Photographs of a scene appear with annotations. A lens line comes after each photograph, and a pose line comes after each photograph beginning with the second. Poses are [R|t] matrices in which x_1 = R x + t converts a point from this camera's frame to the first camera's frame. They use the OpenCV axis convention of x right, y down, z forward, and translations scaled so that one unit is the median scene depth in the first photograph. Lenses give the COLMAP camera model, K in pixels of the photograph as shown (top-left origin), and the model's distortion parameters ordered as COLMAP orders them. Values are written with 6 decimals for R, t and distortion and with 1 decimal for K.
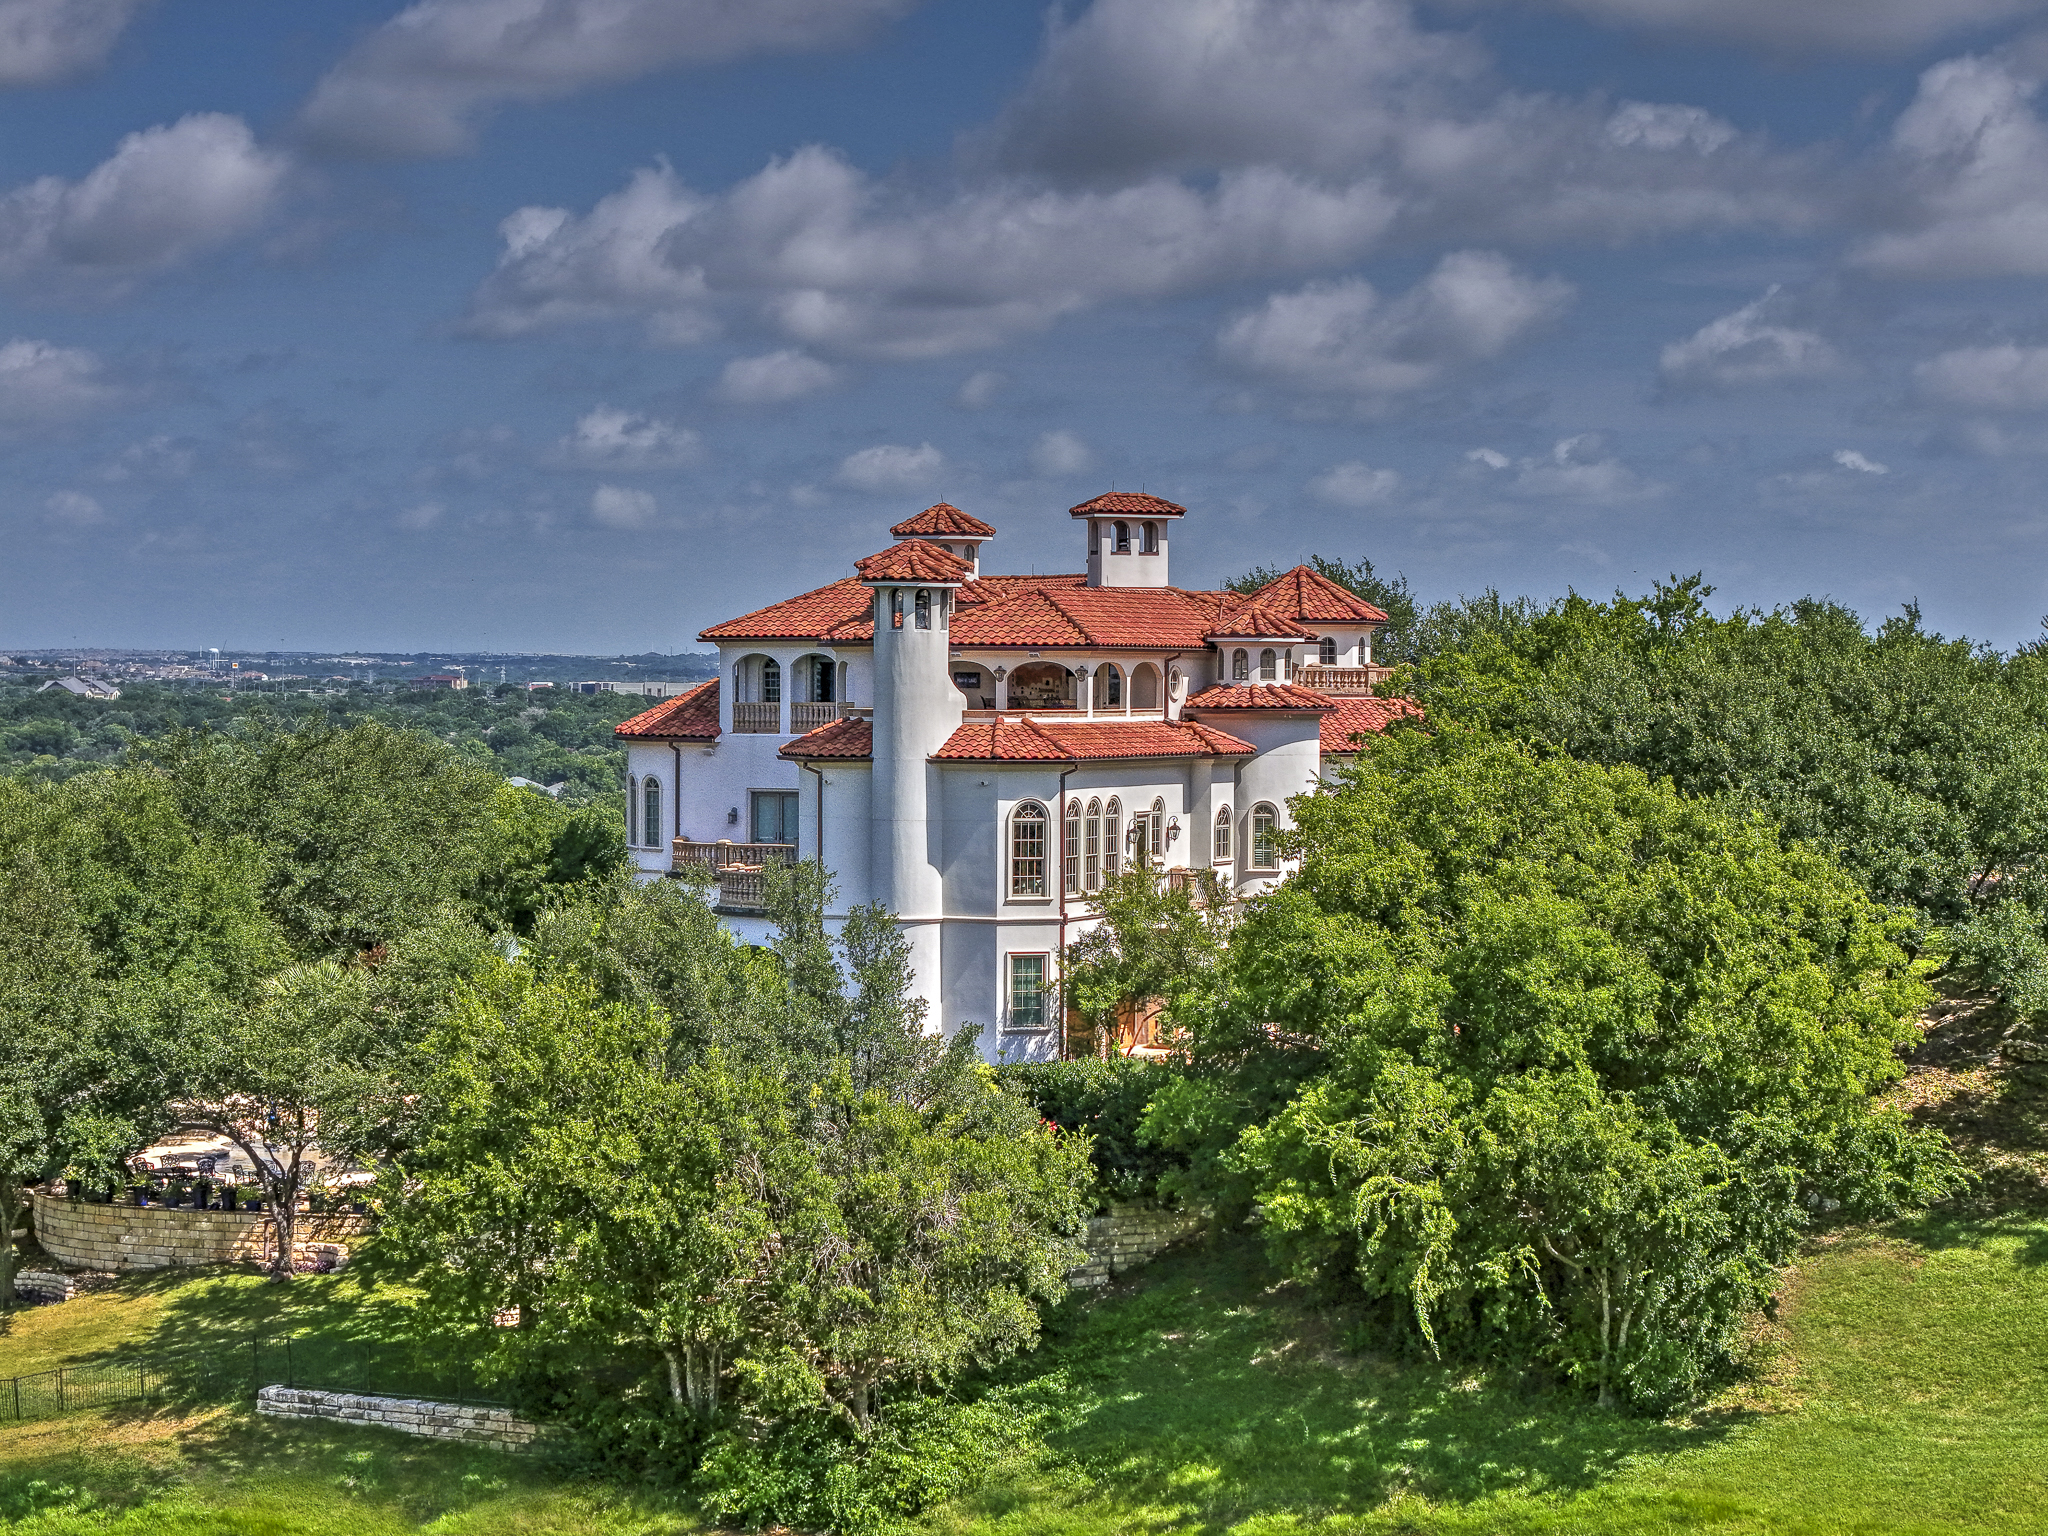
lens RADIAL K [[4442.5, 0, 1024.0], [0, 4442.5, 768.0], [0, 0, 1]] dist [-0.163740, 0.215162]
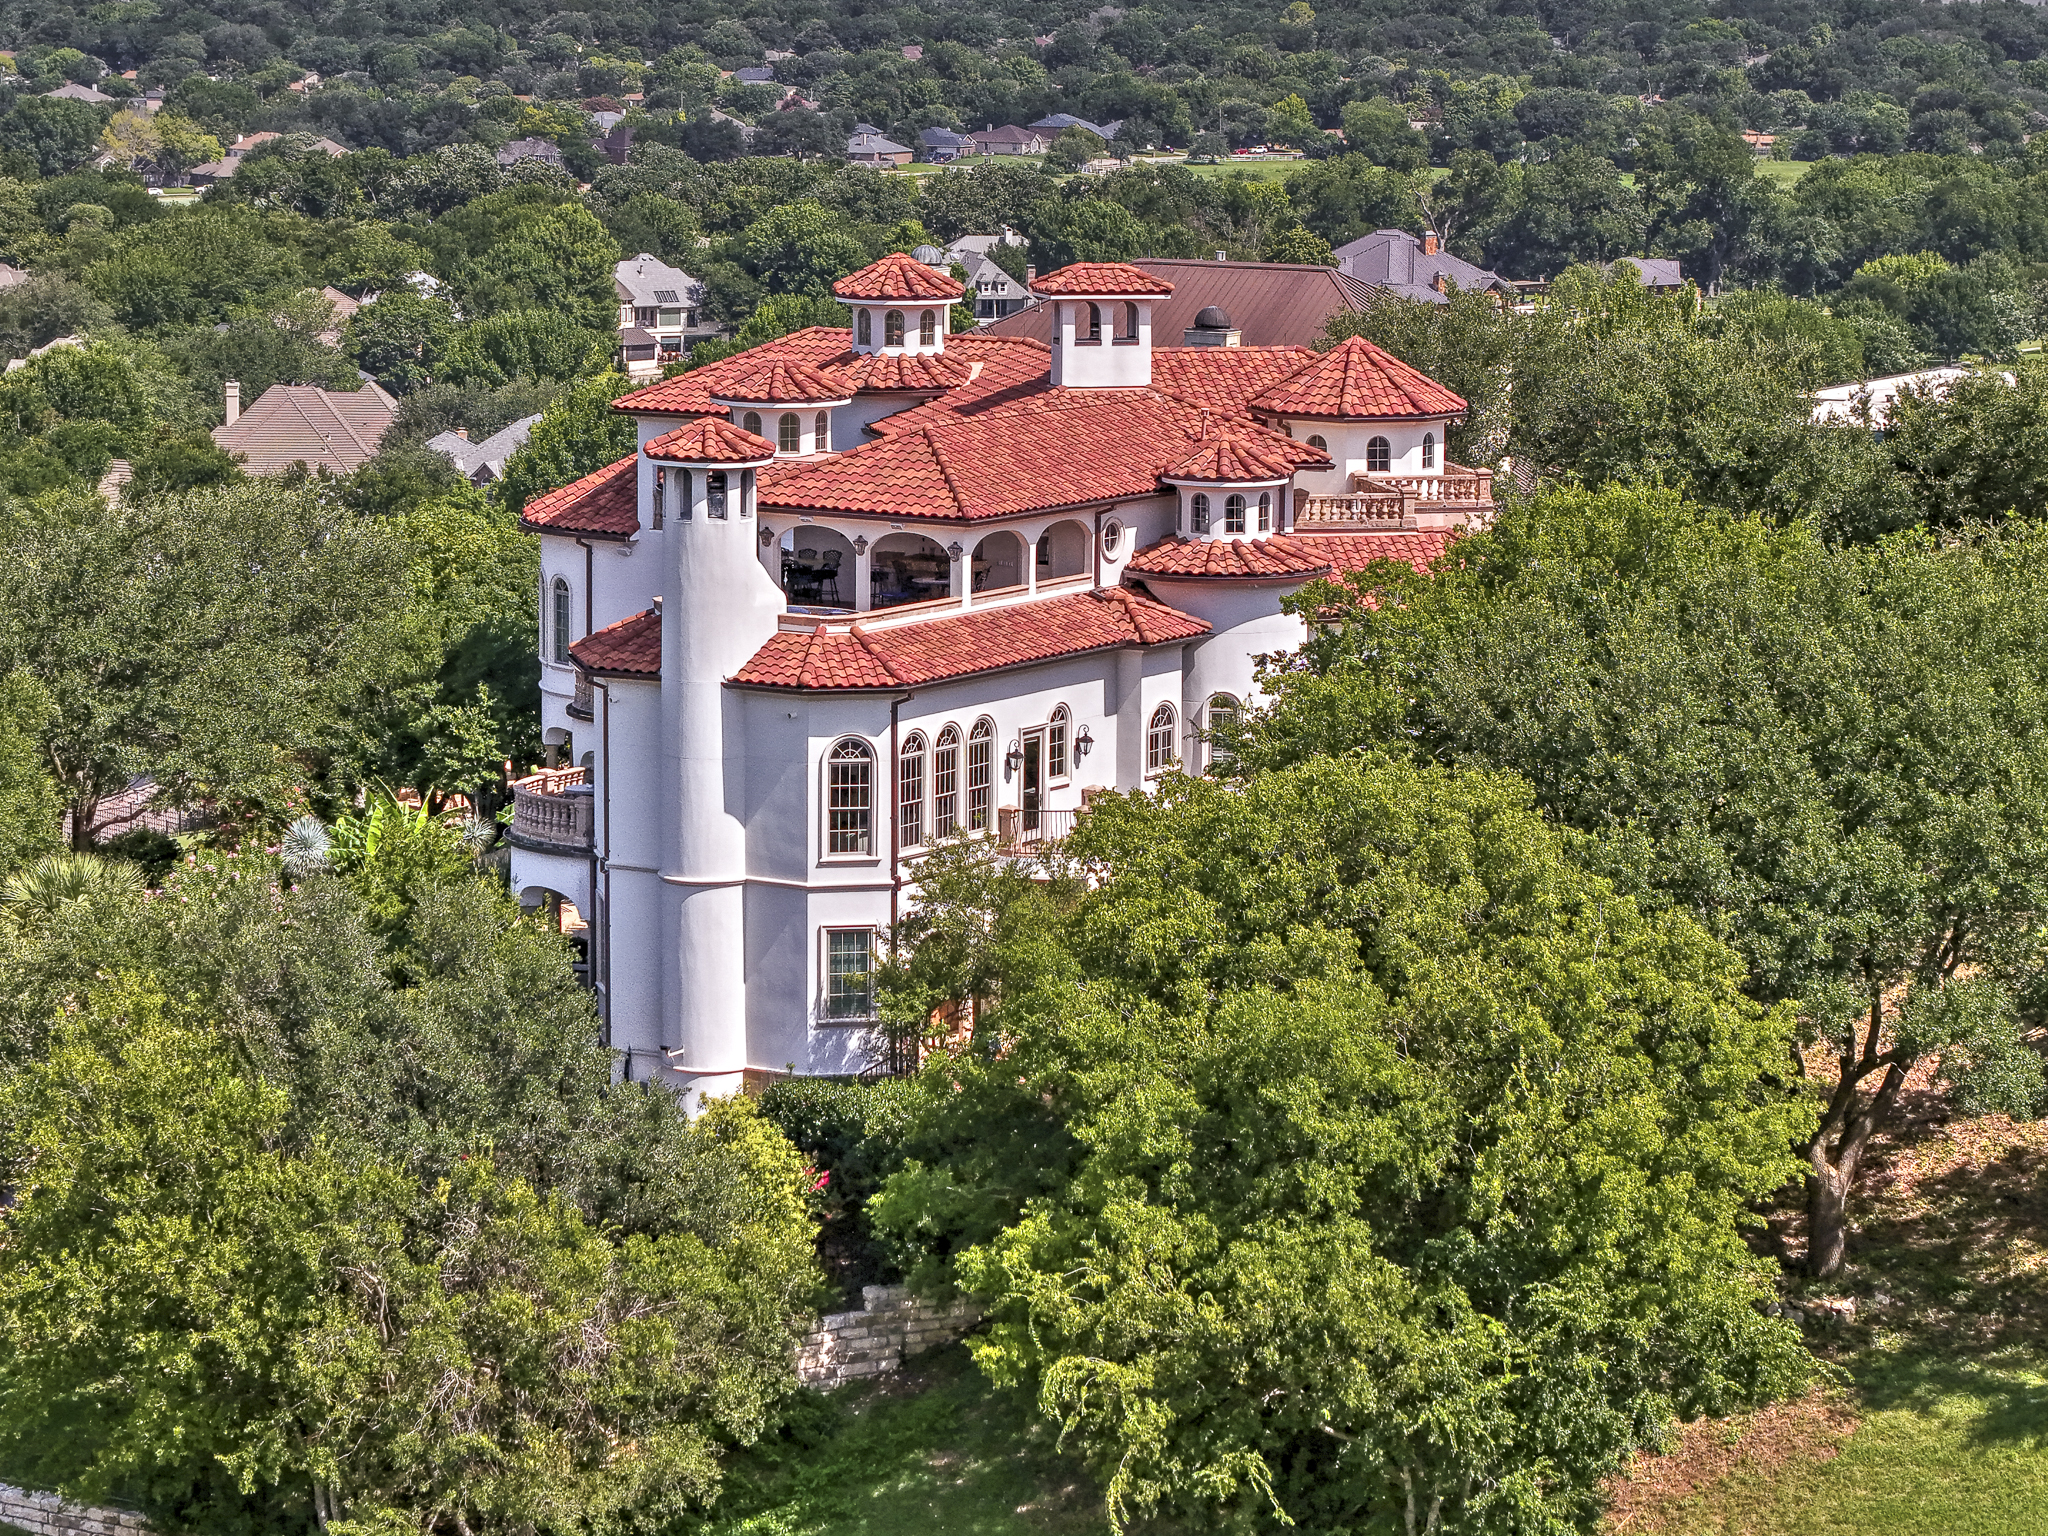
lens RADIAL K [[5714.0, 0, 968.3], [0, 5714.0, 767.7], [0, 0, 1]] dist [-0.170201, -0.105898]
pose [[0.989394, 0.022774, -0.143462, 0.166134], [-0.004465, 0.991934, 0.126676, -0.114846], [0.145190, -0.124692, 0.981515, 0.001463]]
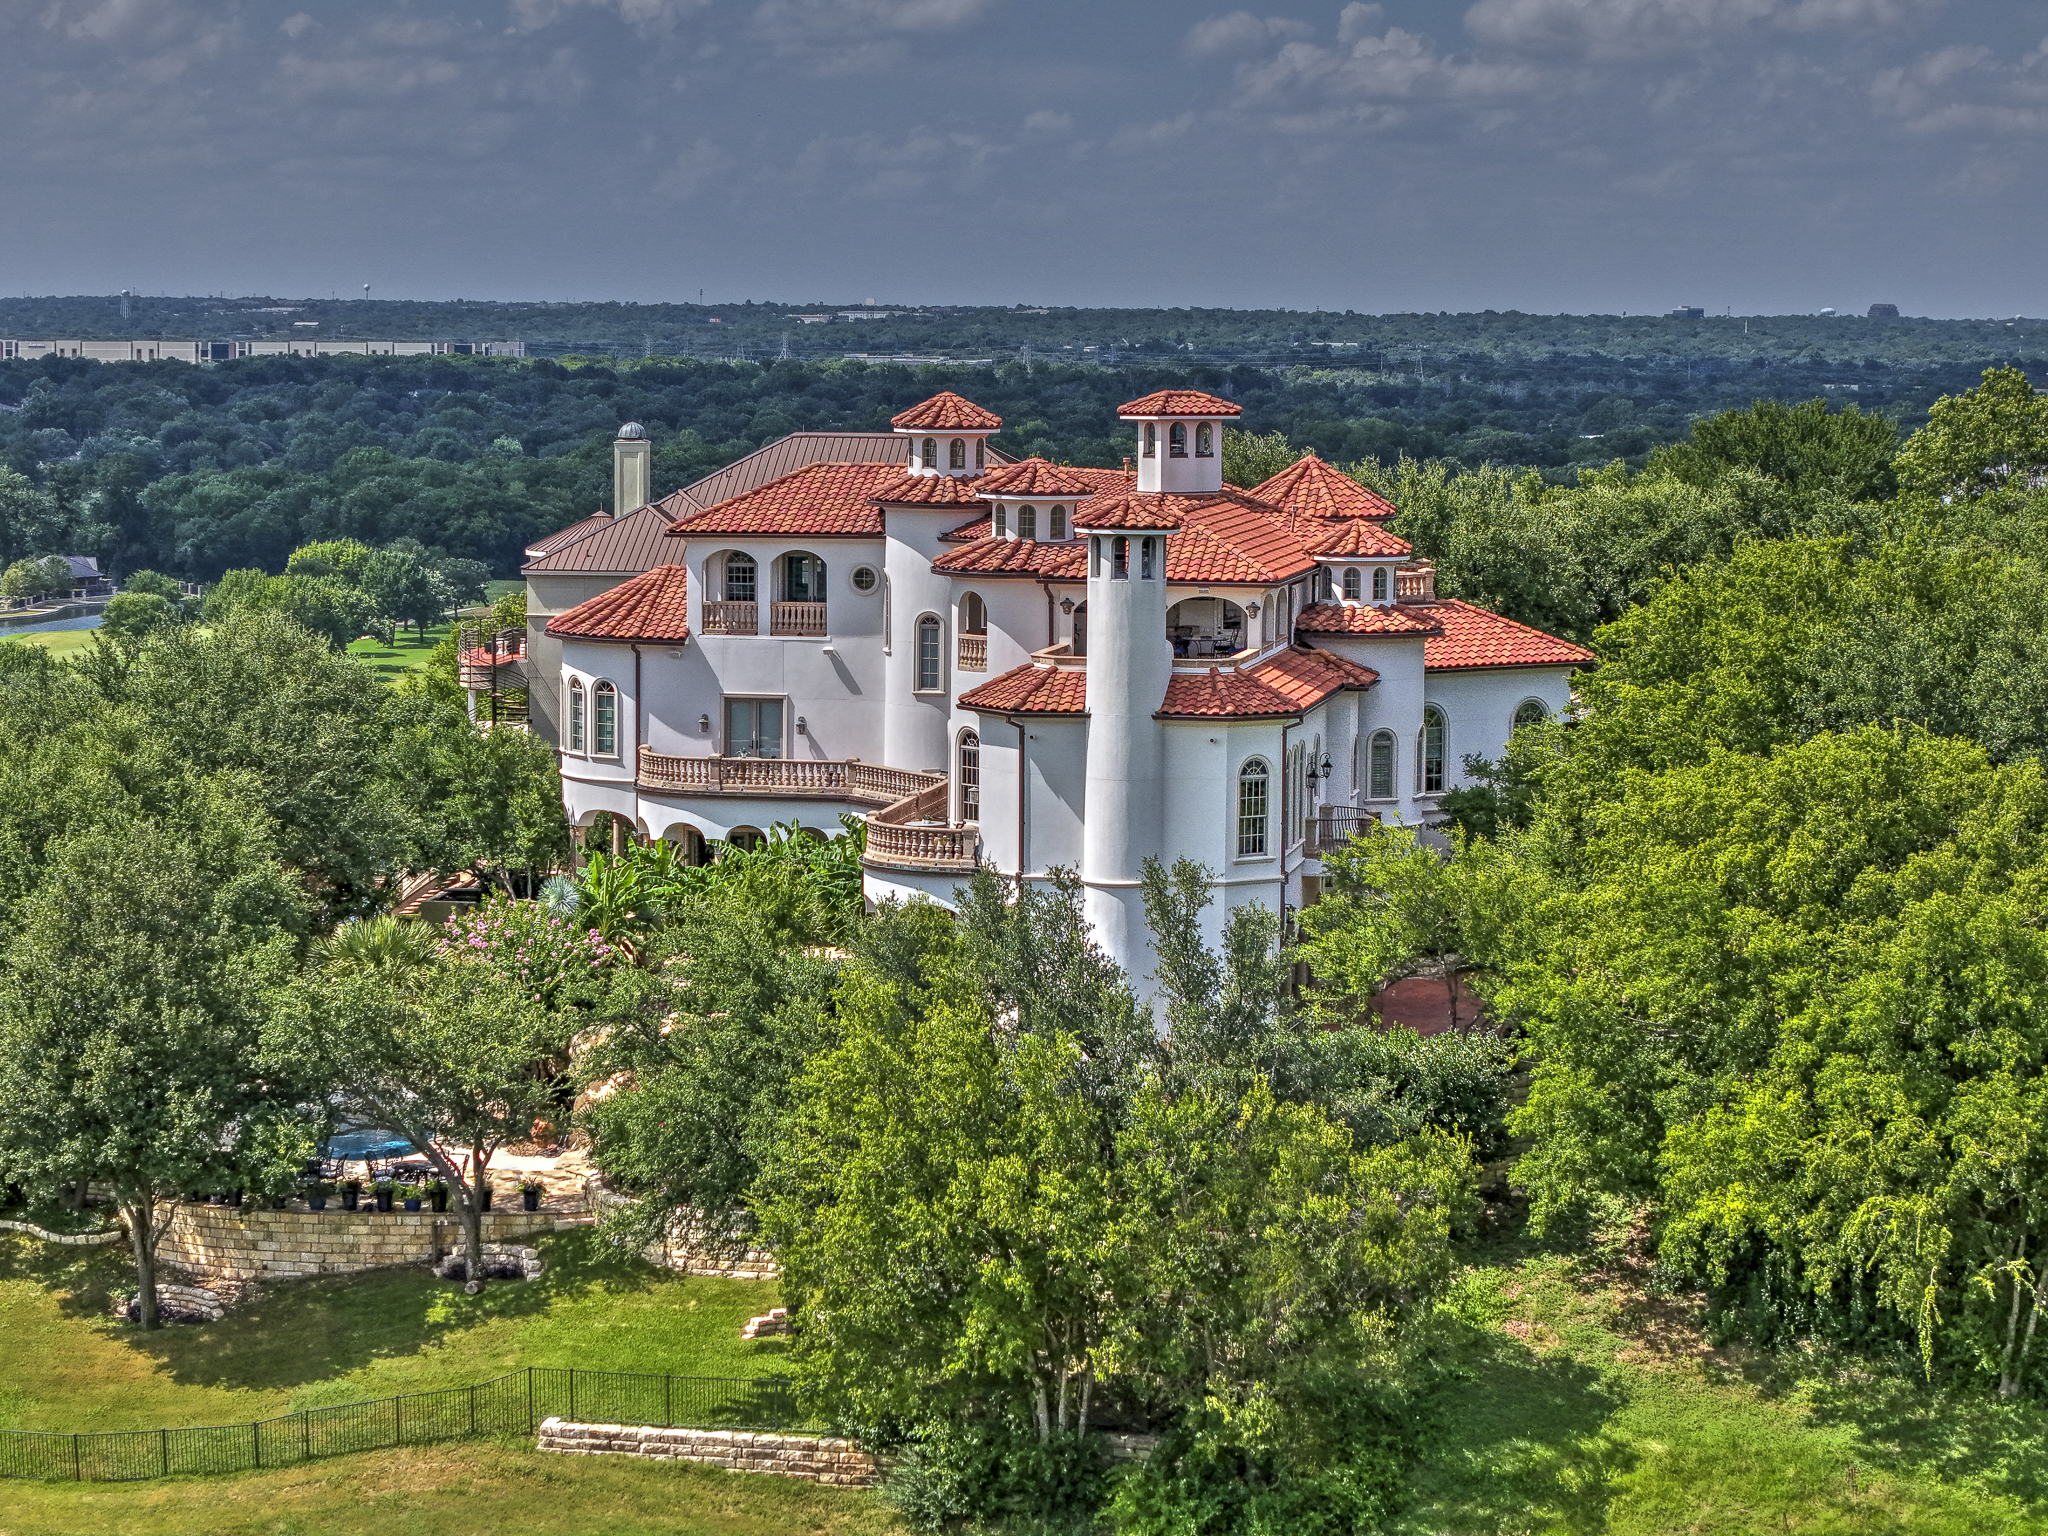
lens RADIAL K [[4699.0, 0, 992.0], [0, 4699.0, 765.7], [0, 0, 1]] dist [-0.129057, 0.126436]
pose [[0.973286, -0.019953, 0.228727, -0.281648], [0.002481, 0.997073, 0.076418, -0.067398], [-0.229583, -0.073809, 0.970486, 0.029184]]
